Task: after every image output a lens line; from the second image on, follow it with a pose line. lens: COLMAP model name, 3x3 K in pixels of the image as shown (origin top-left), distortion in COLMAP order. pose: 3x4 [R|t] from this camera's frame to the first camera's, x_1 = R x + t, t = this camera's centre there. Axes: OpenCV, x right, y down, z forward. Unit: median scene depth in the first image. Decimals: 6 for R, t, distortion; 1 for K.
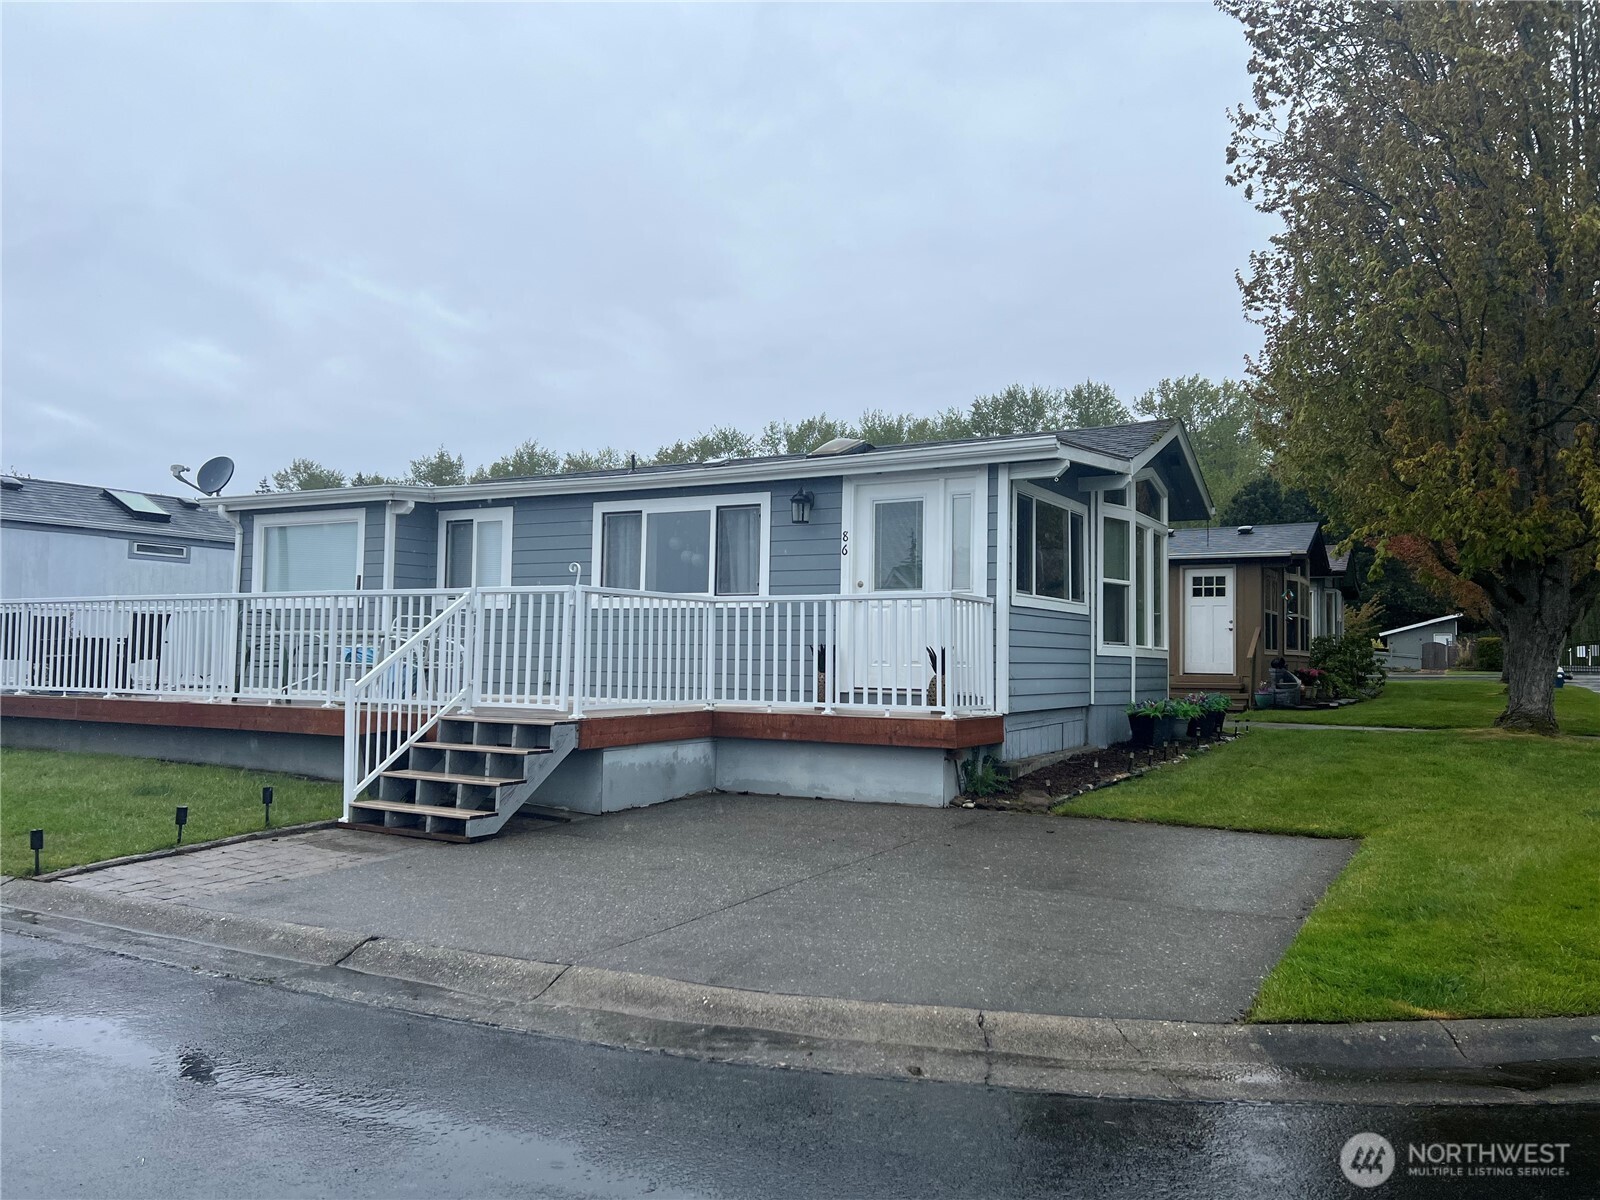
lens RADIAL K [[1207.7, 0, 799.9], [0, 1207.7, 602.2], [0, 0, 1]] dist [0.060475, -0.058282]
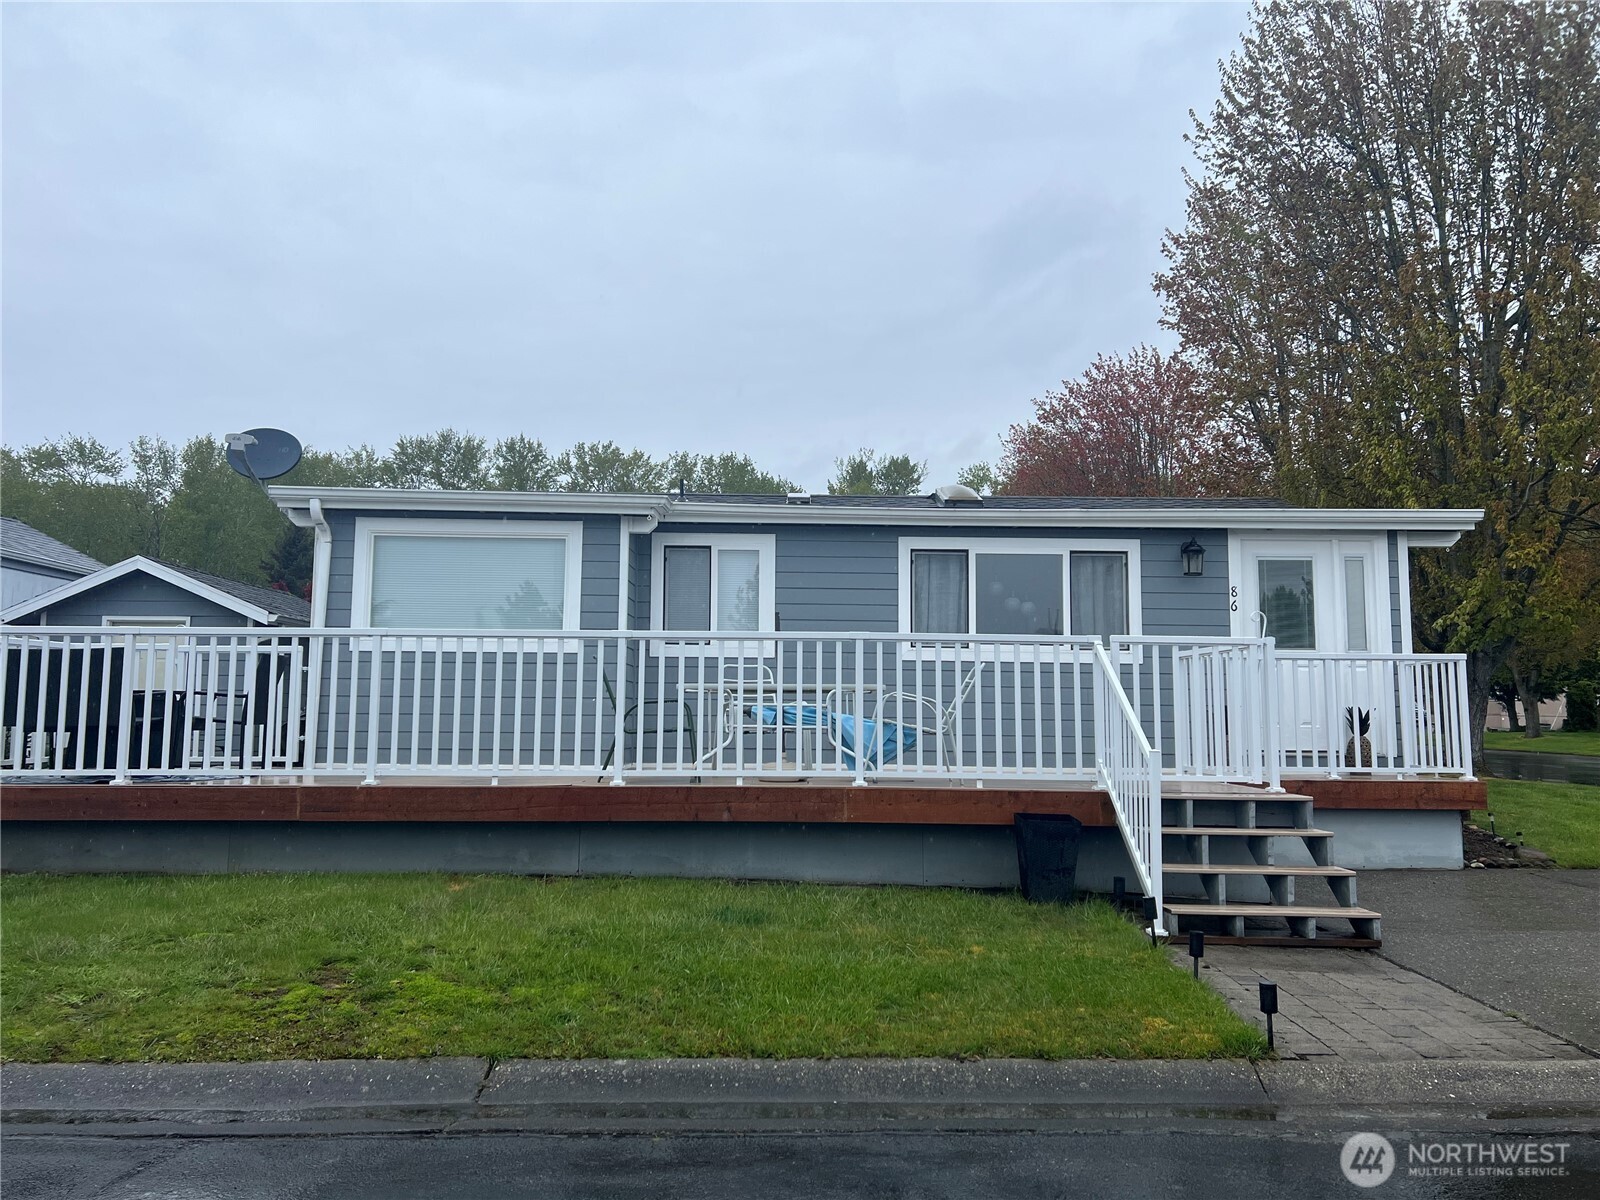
lens RADIAL K [[1207.7, 0, 794.0], [0, 1207.7, 598.1], [0, 0, 1]] dist [0.060475, -0.058282]
pose [[0.862046, 0.045782, 0.504757, -0.711237], [-0.021800, 0.998340, -0.053319, 0.009264], [-0.506360, 0.034960, 0.861613, 0.322275]]
